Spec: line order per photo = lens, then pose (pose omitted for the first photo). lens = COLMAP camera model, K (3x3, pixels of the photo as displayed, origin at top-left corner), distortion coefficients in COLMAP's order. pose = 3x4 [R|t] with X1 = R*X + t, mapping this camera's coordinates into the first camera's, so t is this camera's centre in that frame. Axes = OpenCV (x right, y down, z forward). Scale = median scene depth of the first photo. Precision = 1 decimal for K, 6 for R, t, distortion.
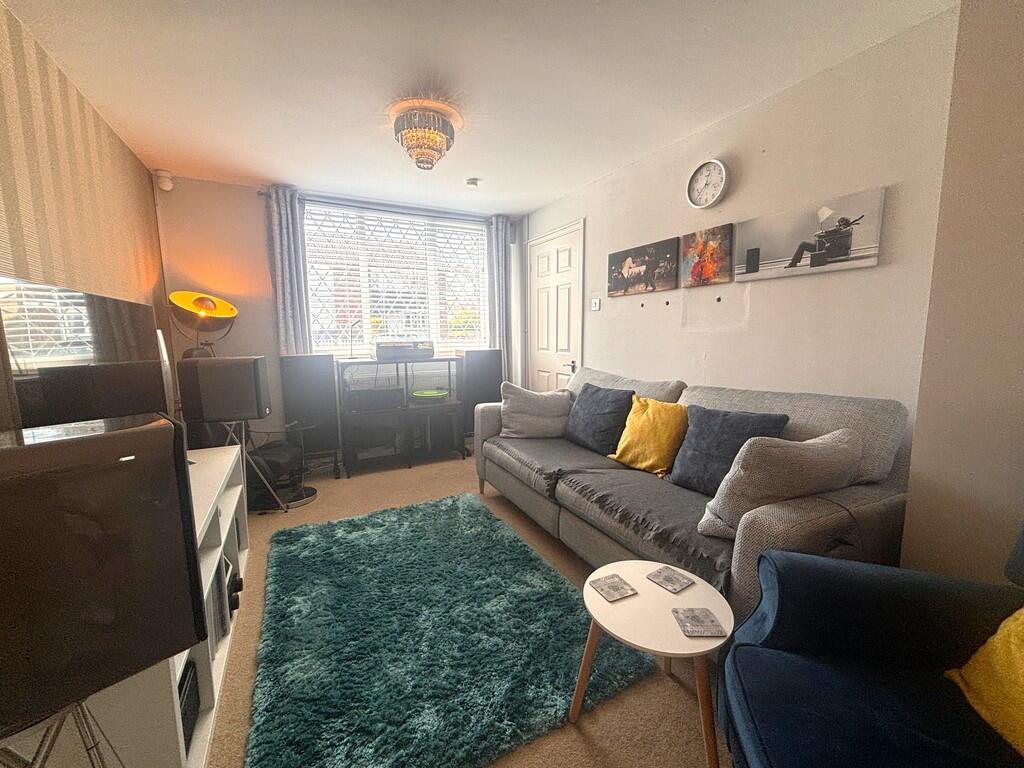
lens RADIAL K [[414.4, 0, 512.0], [0, 414.4, 384.0], [0, 0, 1]] dist [-0.000774, -0.000353]
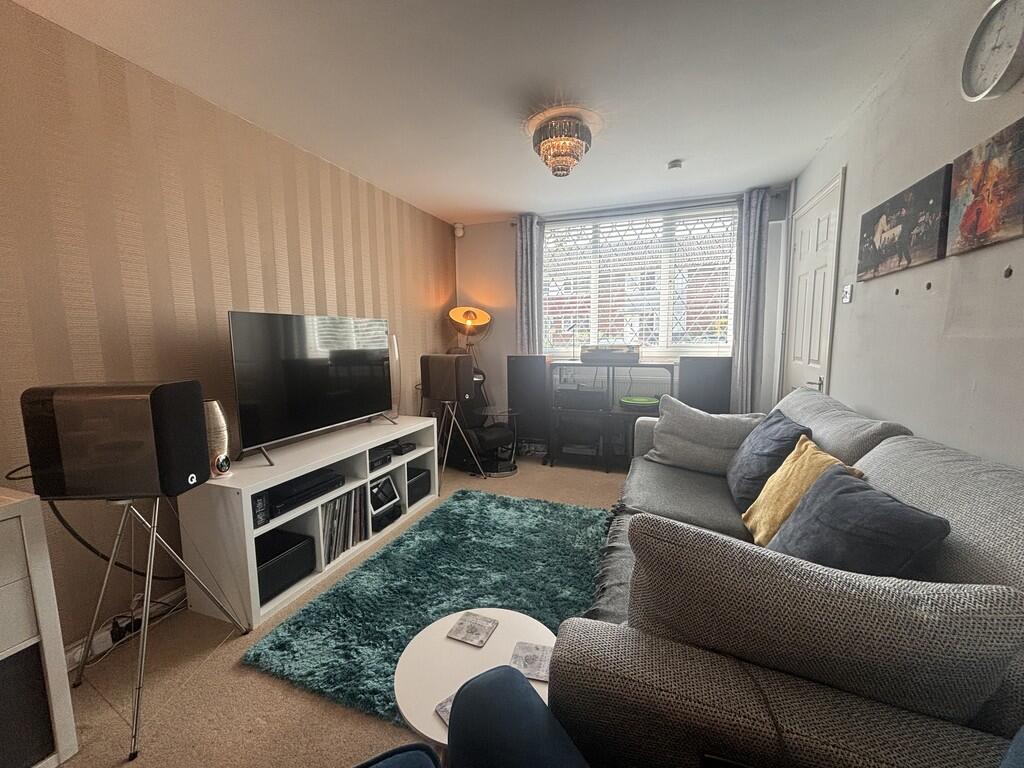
lens RADIAL K [[411.9, 0, 512.7], [0, 411.9, 387.0], [0, 0, 1]] dist [-0.001976, -0.000511]
pose [[0.675045, 0.091515, -0.732079, 0.368819], [-0.088811, 0.995141, 0.042507, -0.027535], [0.732412, 0.036322, 0.679892, 0.183495]]
